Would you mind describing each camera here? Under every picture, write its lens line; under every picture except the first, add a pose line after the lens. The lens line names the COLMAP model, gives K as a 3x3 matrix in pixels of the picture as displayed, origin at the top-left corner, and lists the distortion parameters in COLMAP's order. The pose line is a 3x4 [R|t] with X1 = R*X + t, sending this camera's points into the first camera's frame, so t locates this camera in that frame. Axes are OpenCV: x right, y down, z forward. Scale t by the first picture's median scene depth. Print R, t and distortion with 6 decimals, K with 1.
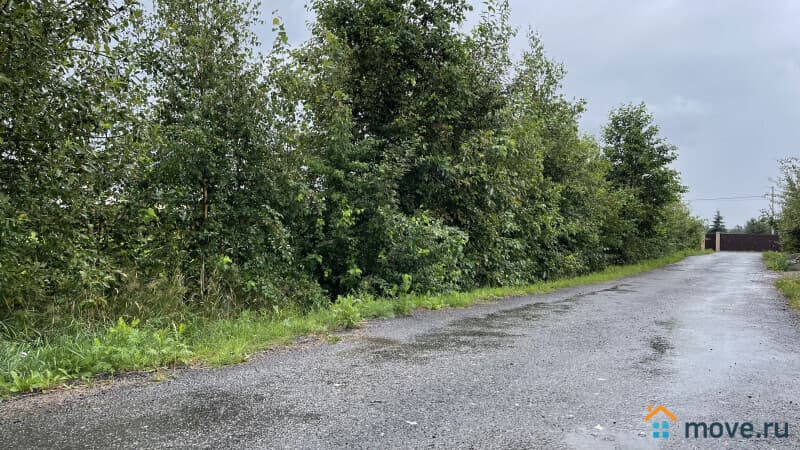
lens RADIAL K [[591.4, 0, 402.2], [0, 591.4, 222.6], [0, 0, 1]] dist [0.011424, -0.003876]
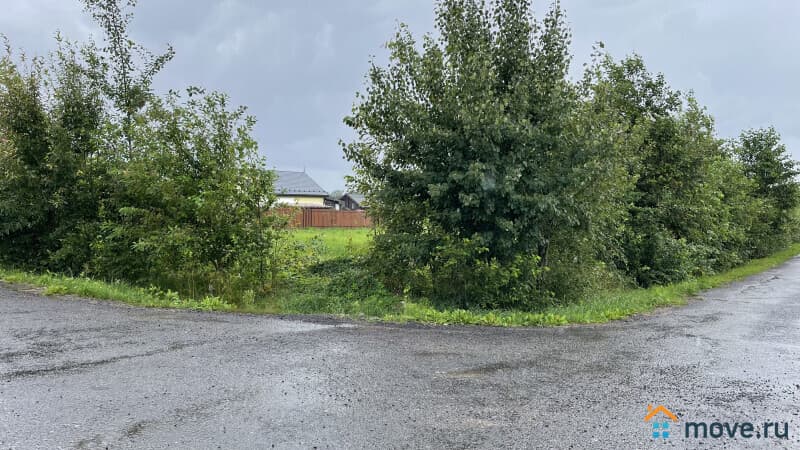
lens RADIAL K [[591.4, 0, 399.2], [0, 591.4, 225.3], [0, 0, 1]] dist [0.011424, -0.003876]
pose [[0.993402, -0.015327, -0.113659, -0.233516], [0.018106, 0.999561, 0.023454, -0.039750], [0.113250, -0.025357, 0.993243, -0.331585]]
